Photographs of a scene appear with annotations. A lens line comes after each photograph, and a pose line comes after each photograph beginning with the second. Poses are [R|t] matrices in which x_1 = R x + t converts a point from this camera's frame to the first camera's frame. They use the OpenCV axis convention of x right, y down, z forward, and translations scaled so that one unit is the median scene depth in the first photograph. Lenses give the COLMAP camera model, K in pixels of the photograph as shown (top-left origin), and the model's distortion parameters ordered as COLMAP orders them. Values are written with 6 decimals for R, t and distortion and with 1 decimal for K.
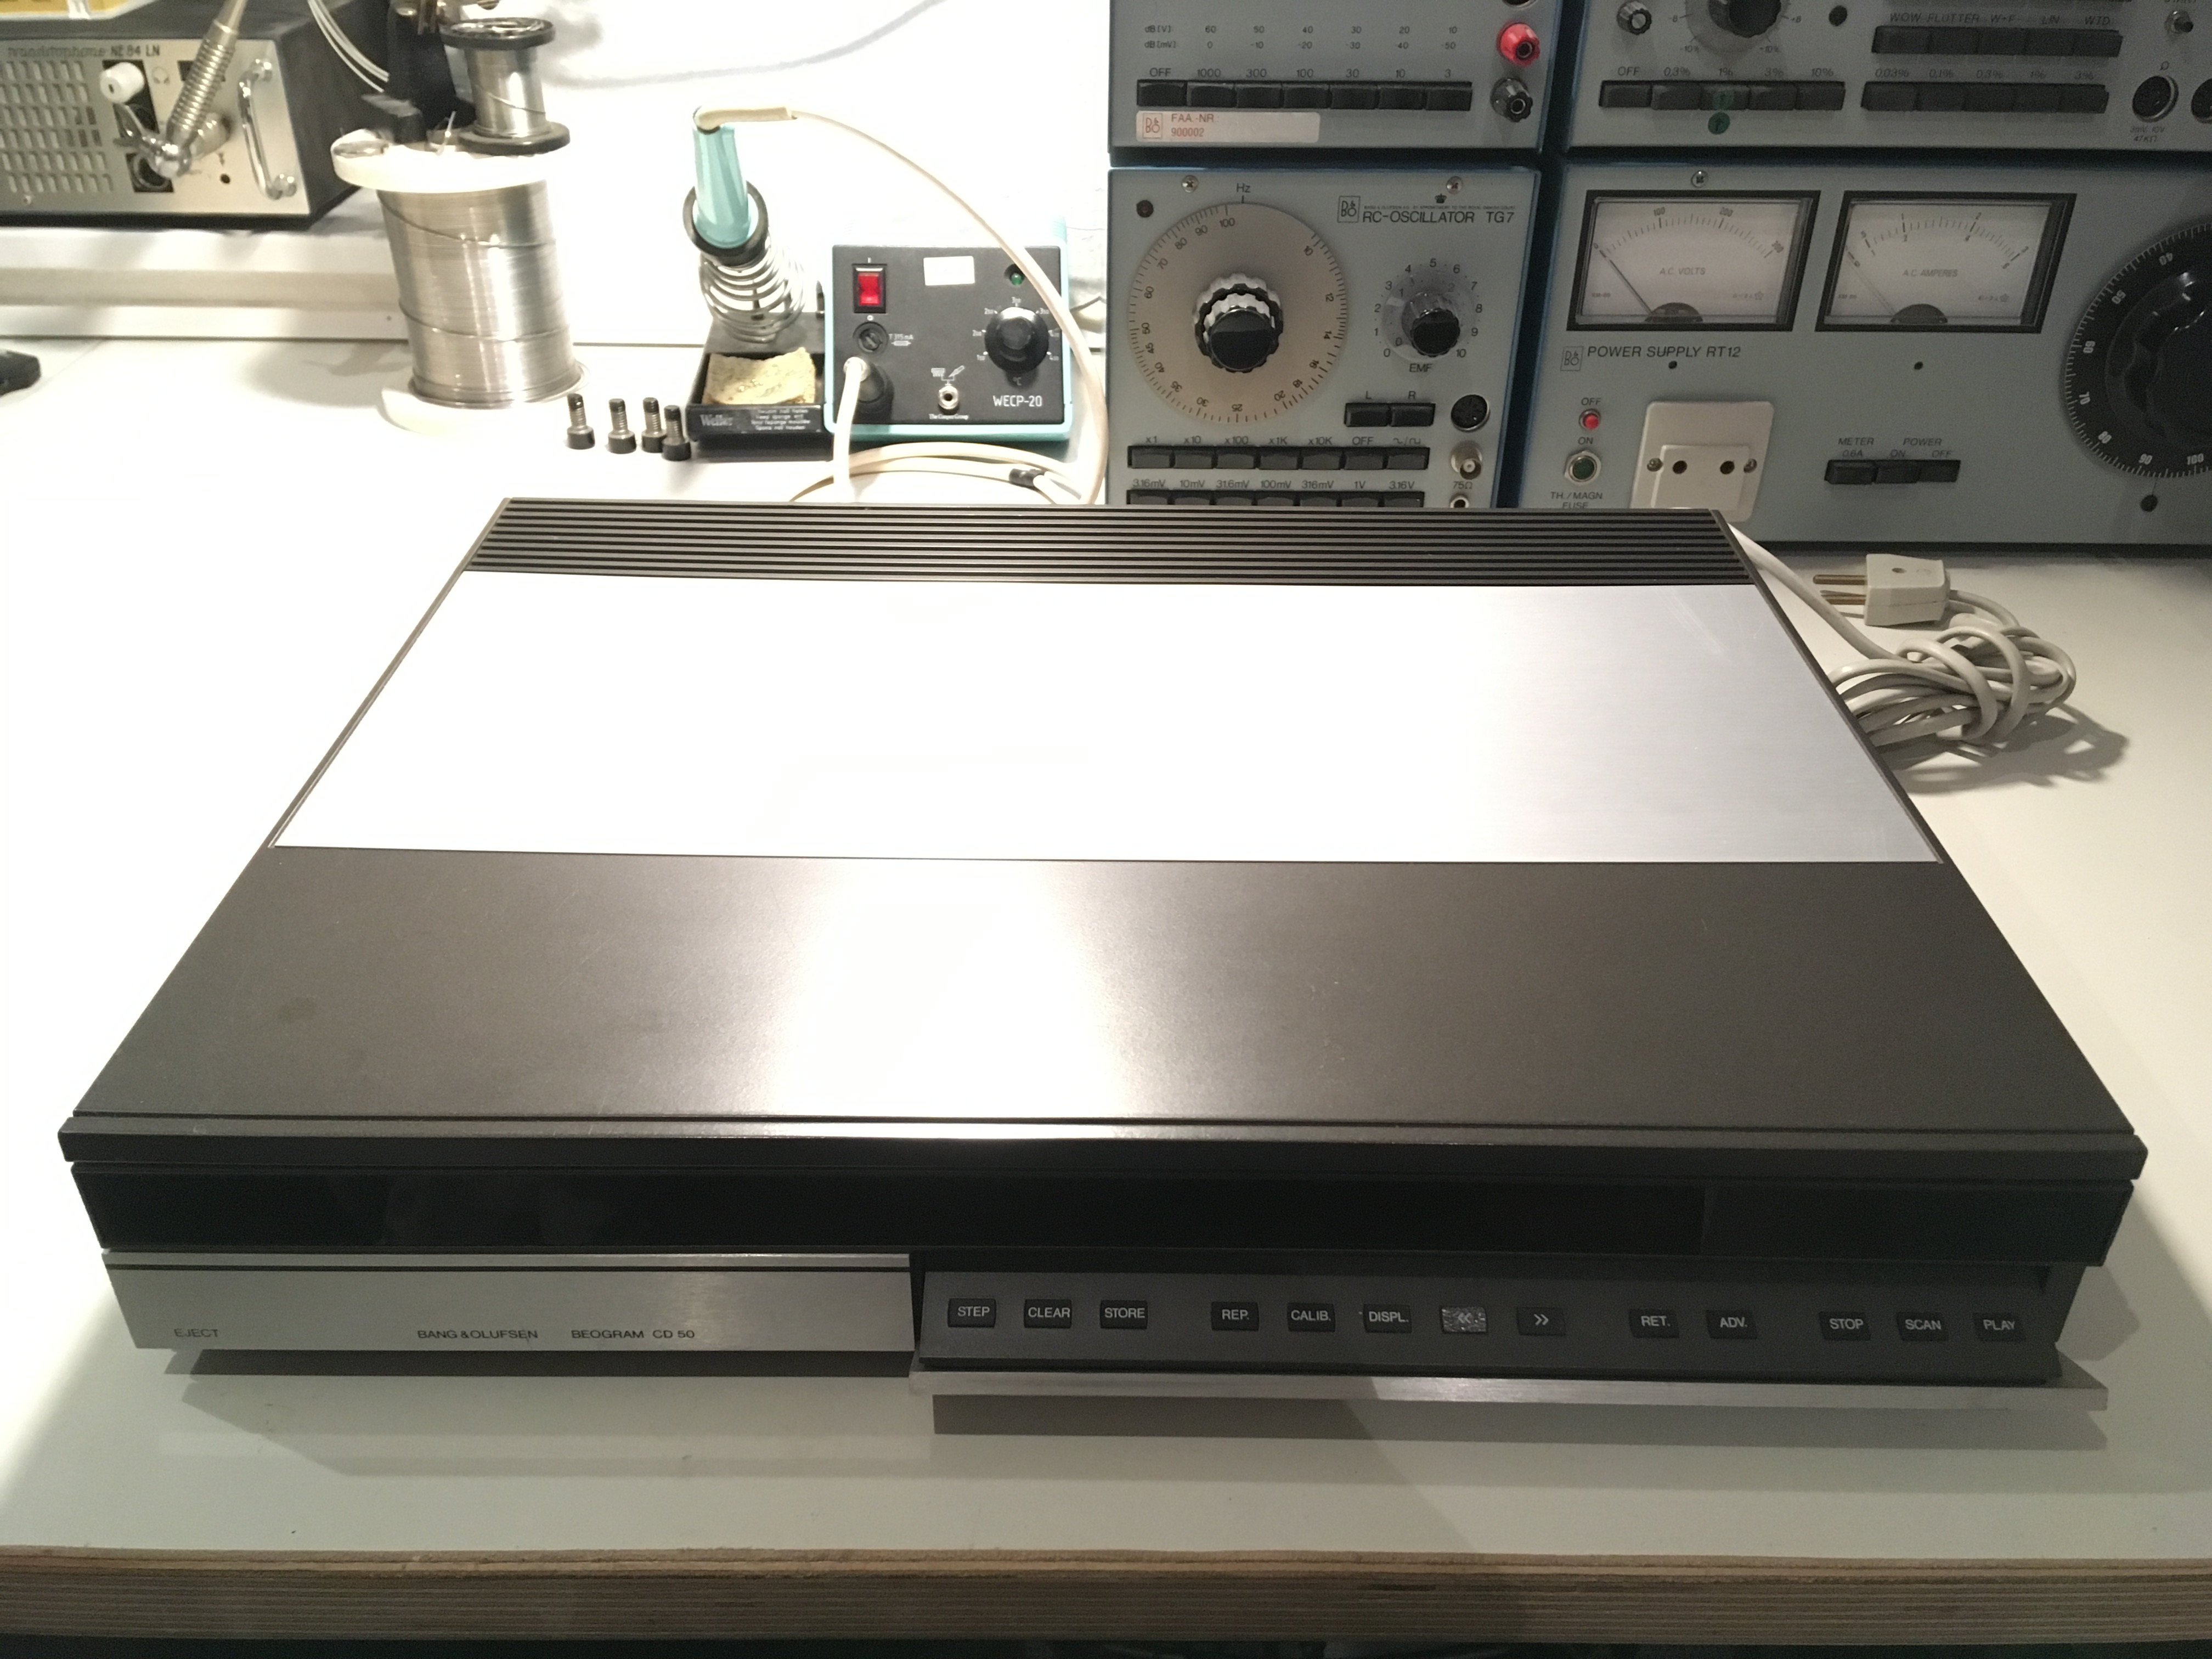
lens RADIAL K [[1923.3, 0, 1092.0], [0, 1923.3, 847.8], [0, 0, 1]] dist [0.101801, -0.176723]
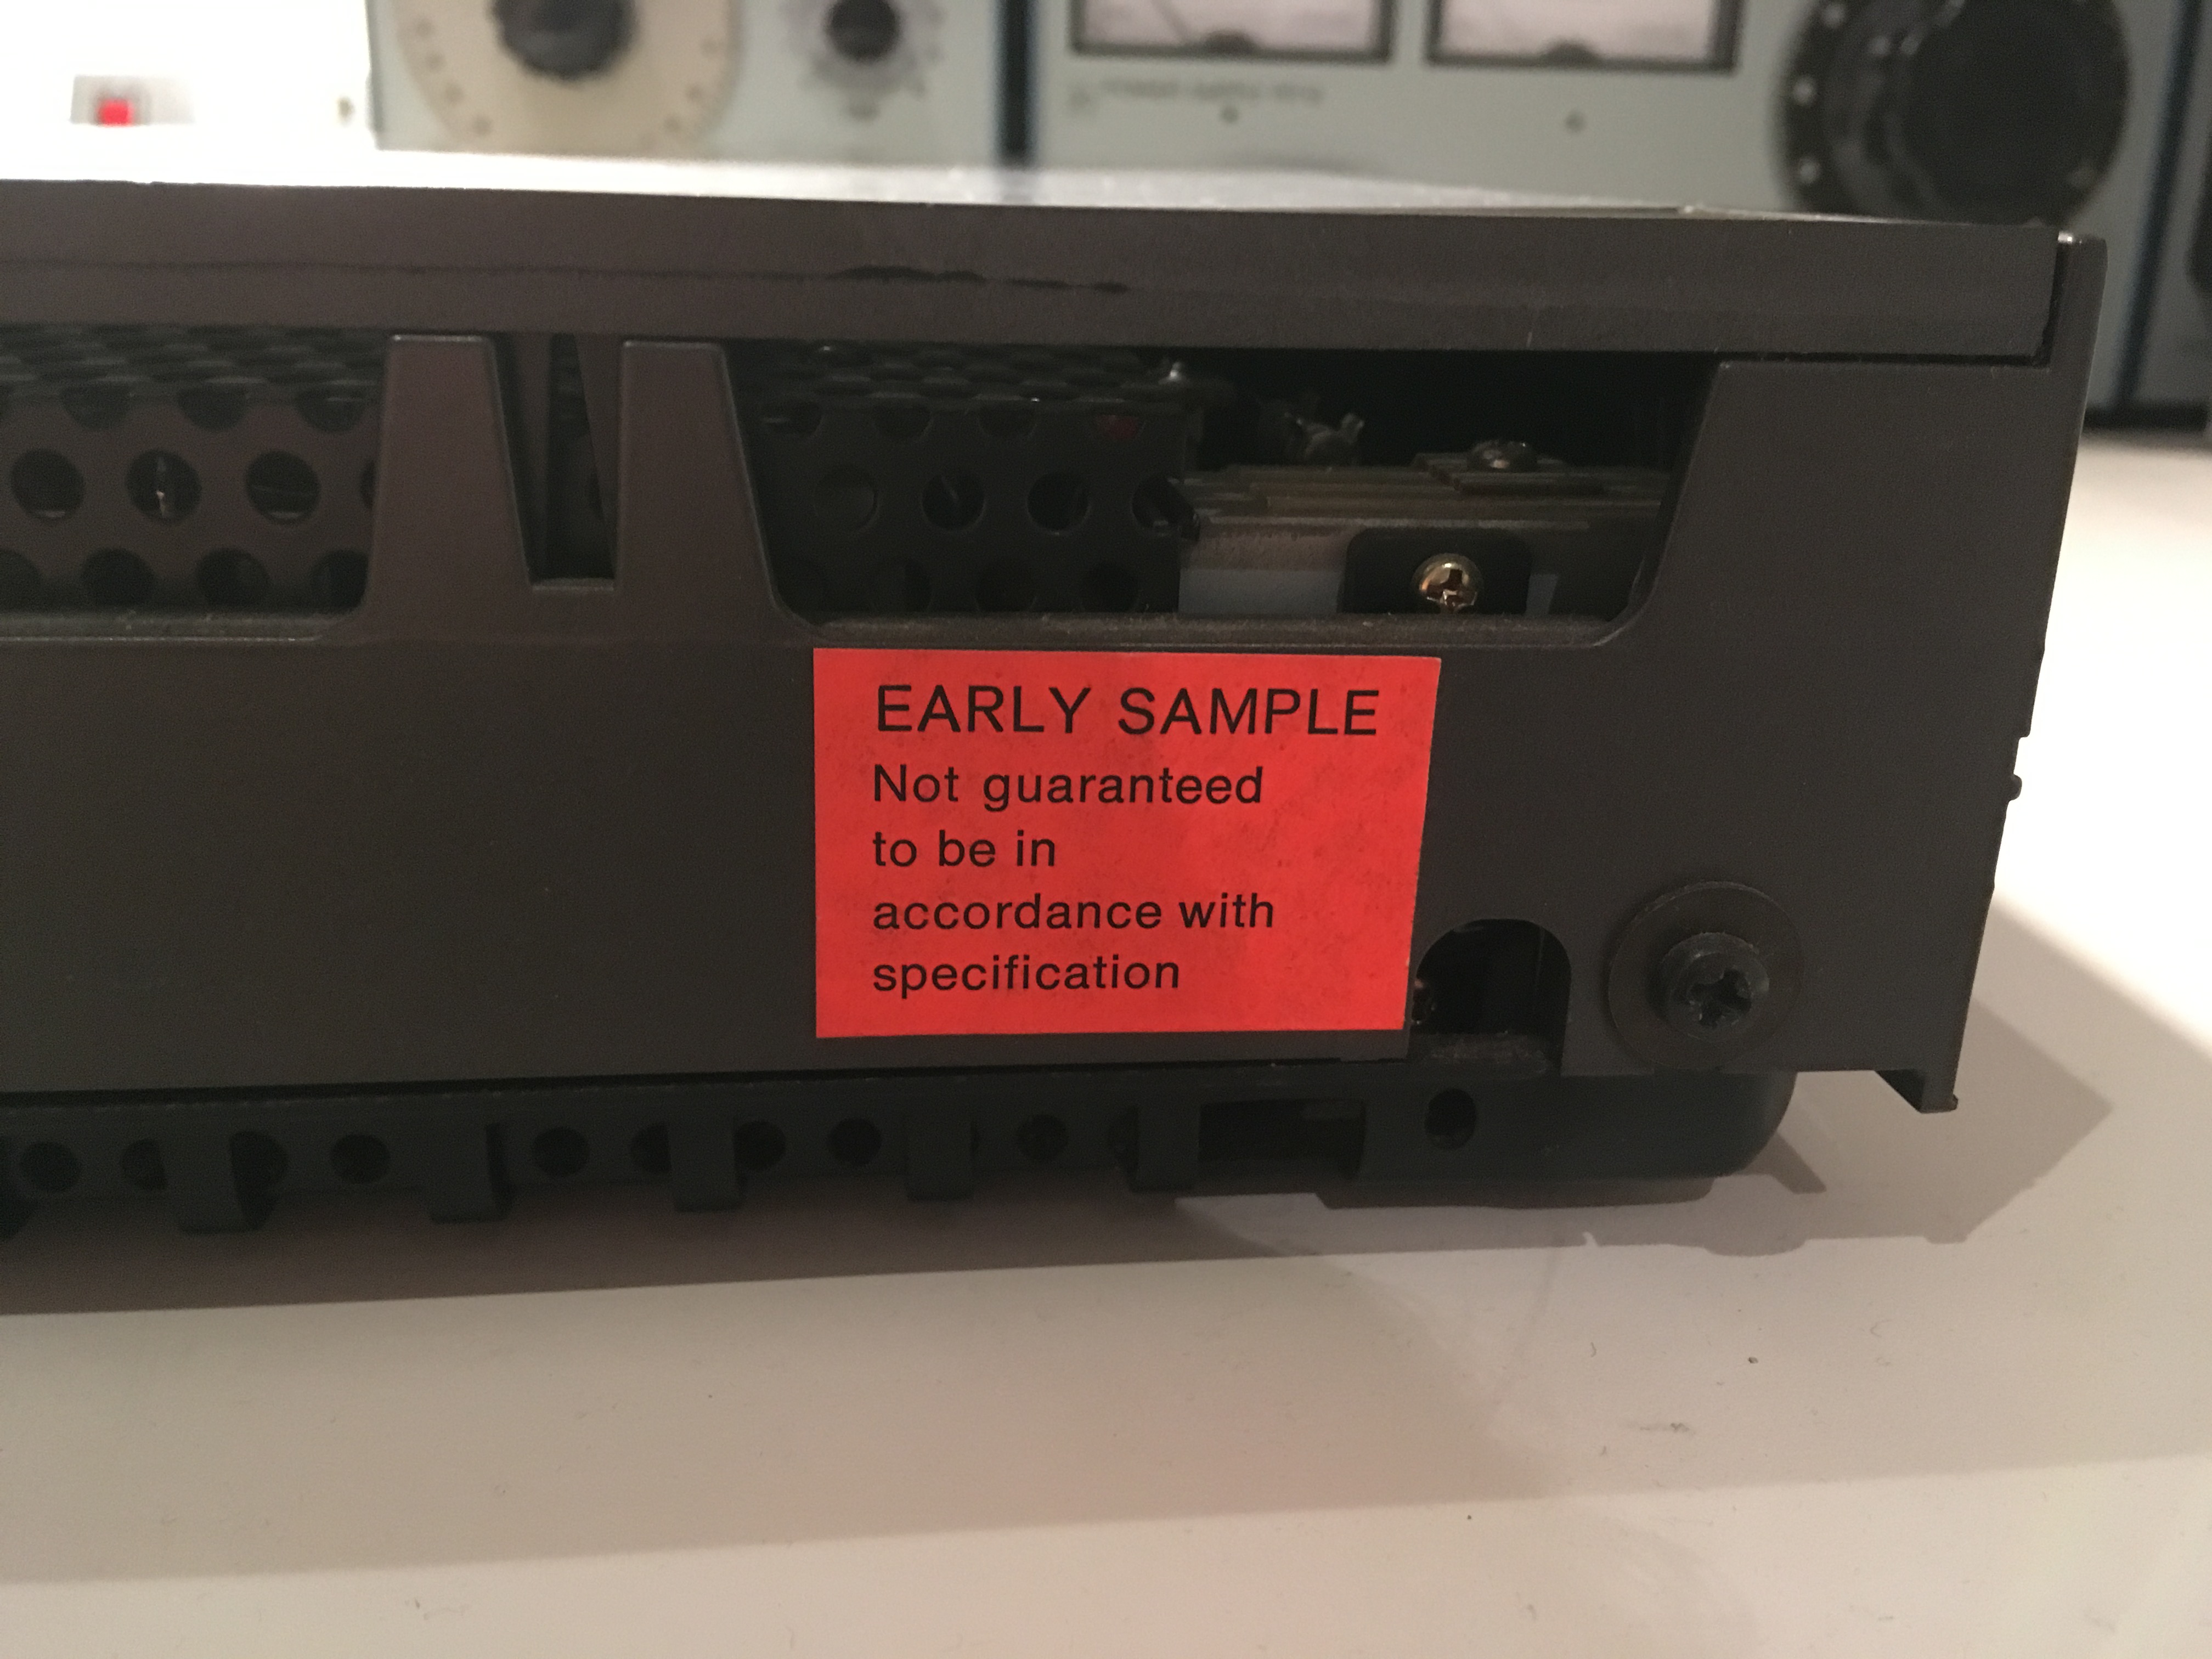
lens RADIAL K [[1923.3, 0, 1111.9], [0, 1923.3, 874.0], [0, 0, 1]] dist [0.101801, -0.176723]
pose [[0.993371, -0.019765, 0.113237, 0.176018], [0.043283, 0.976917, -0.209186, 0.155132], [-0.106488, 0.212701, 0.971297, 0.399402]]
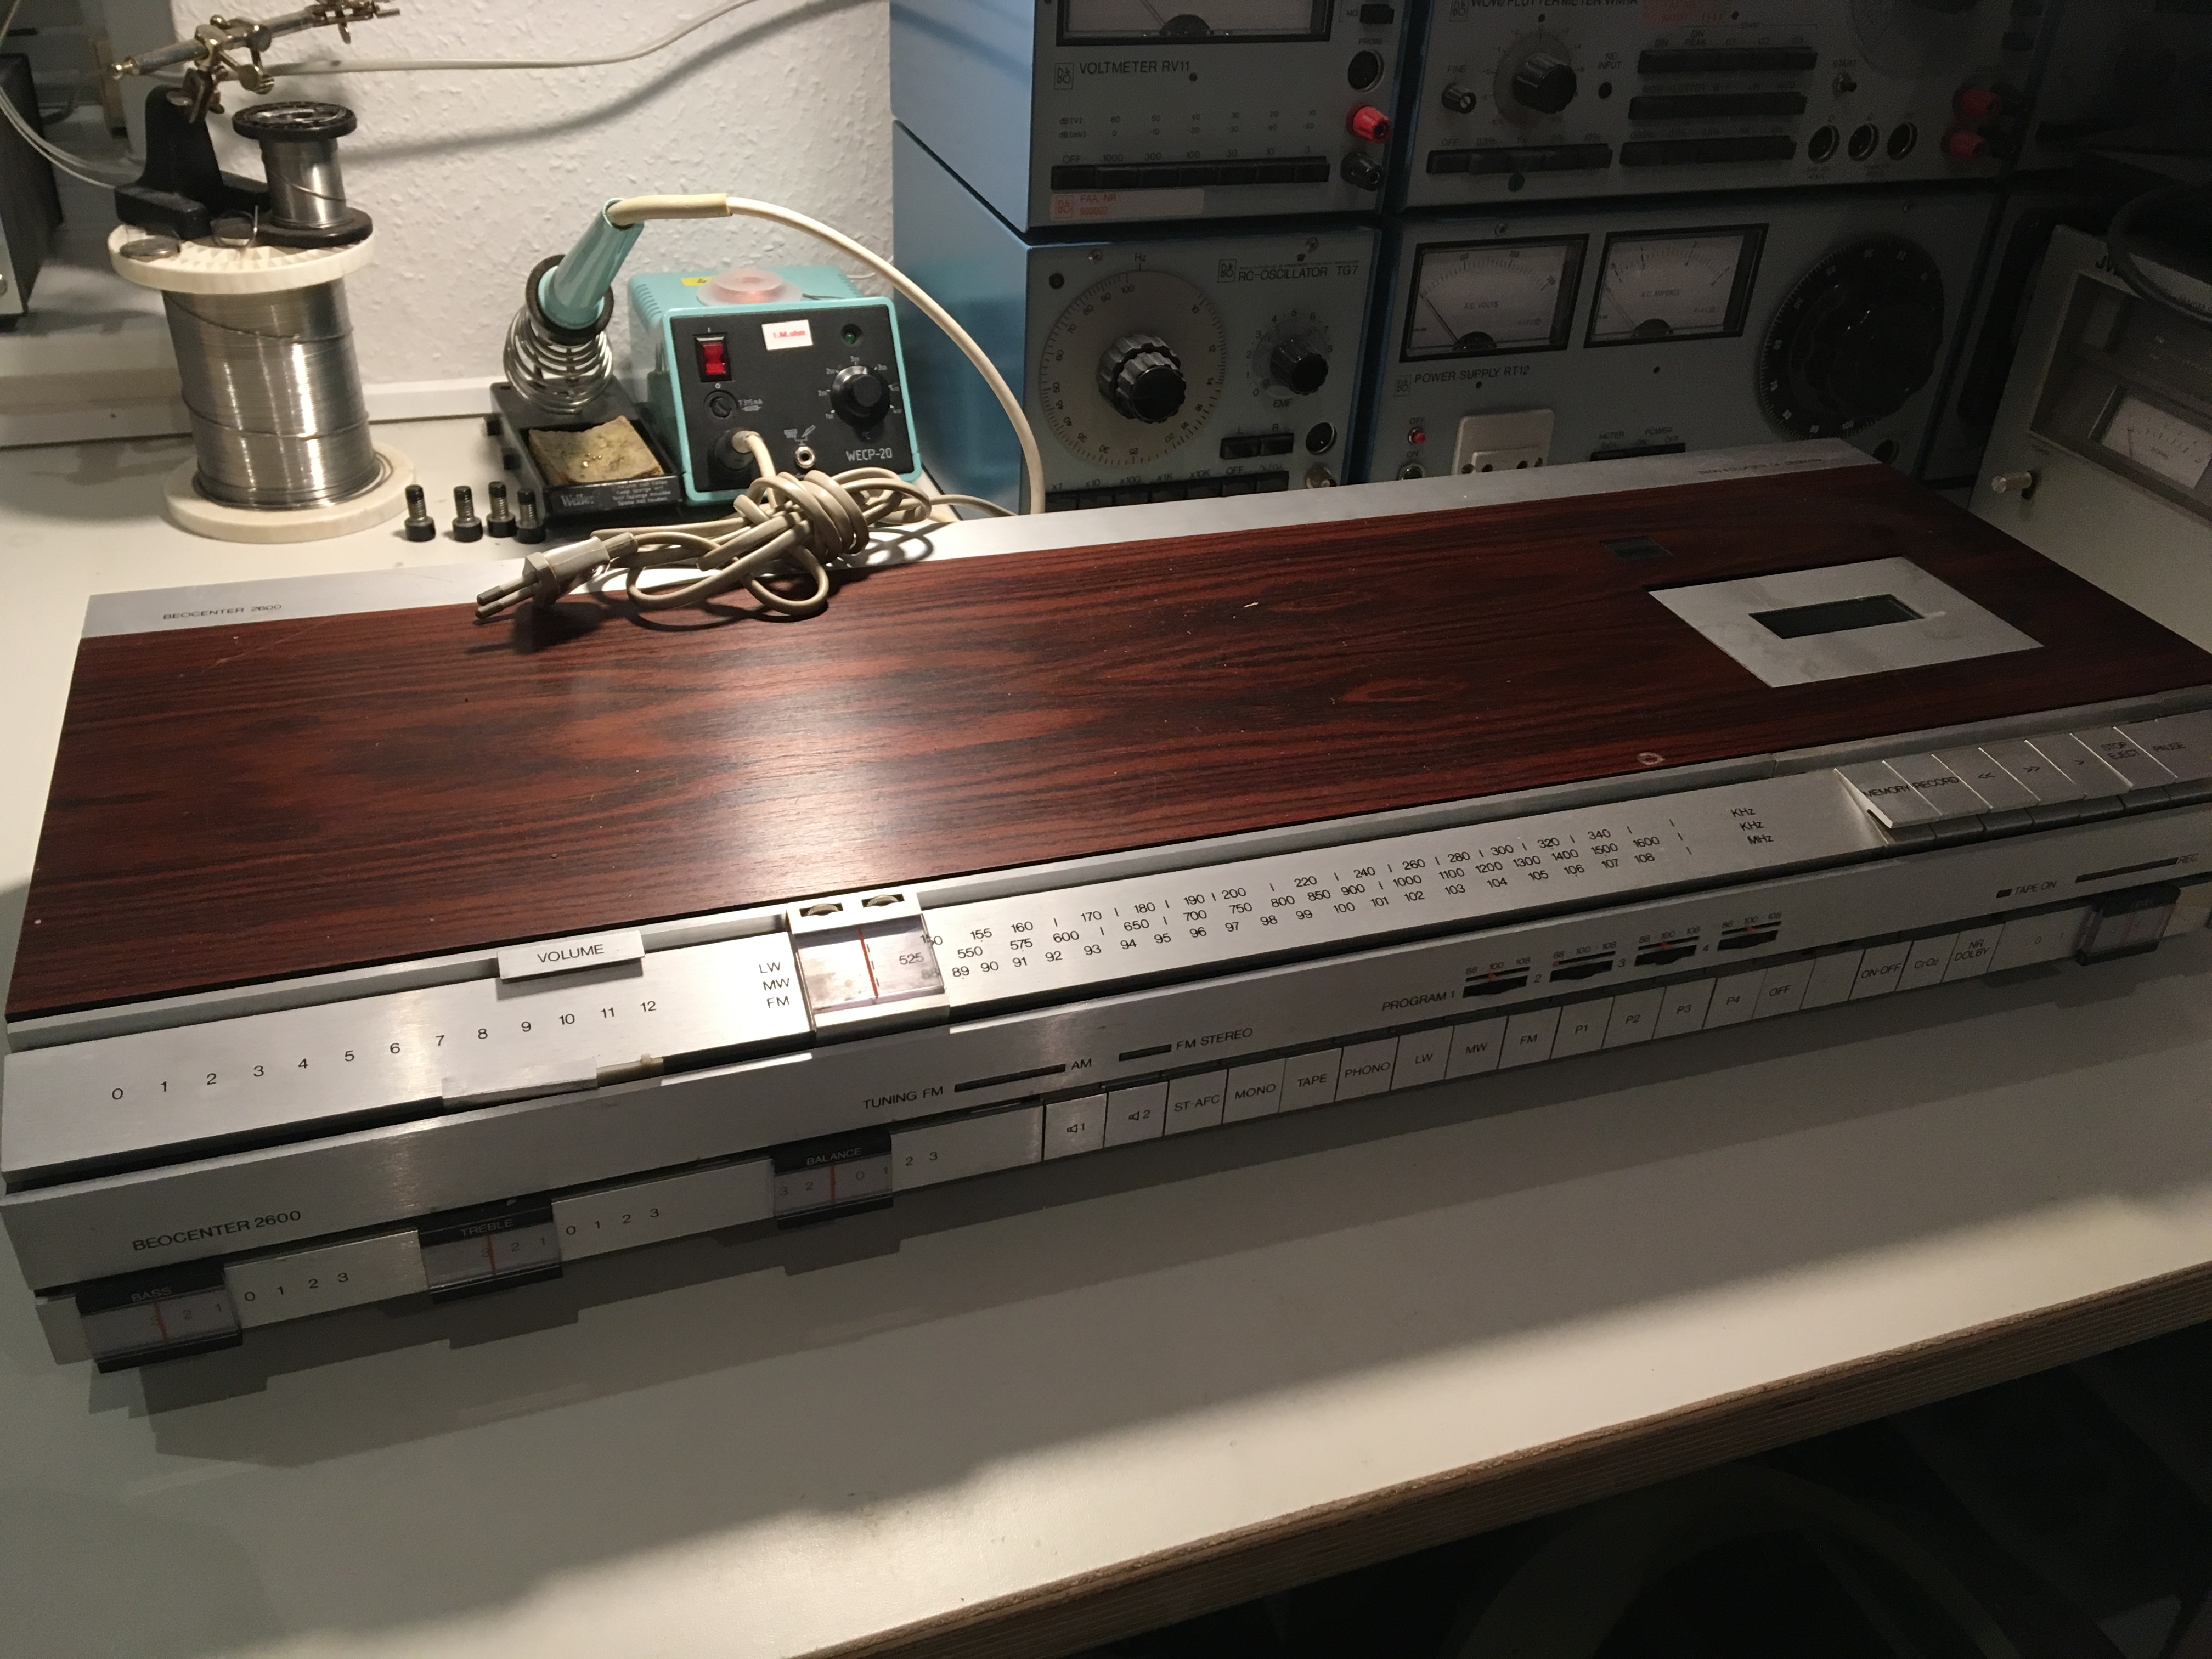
lens RADIAL K [[1923.3, 0, 1117.1], [0, 1923.3, 841.9], [0, 0, 1]] dist [0.101801, -0.176723]
pose [[0.936140, -0.151194, 0.317463, -0.322427], [0.144937, 0.988489, 0.043384, -0.057773], [-0.320368, 0.005399, 0.947278, -0.039266]]
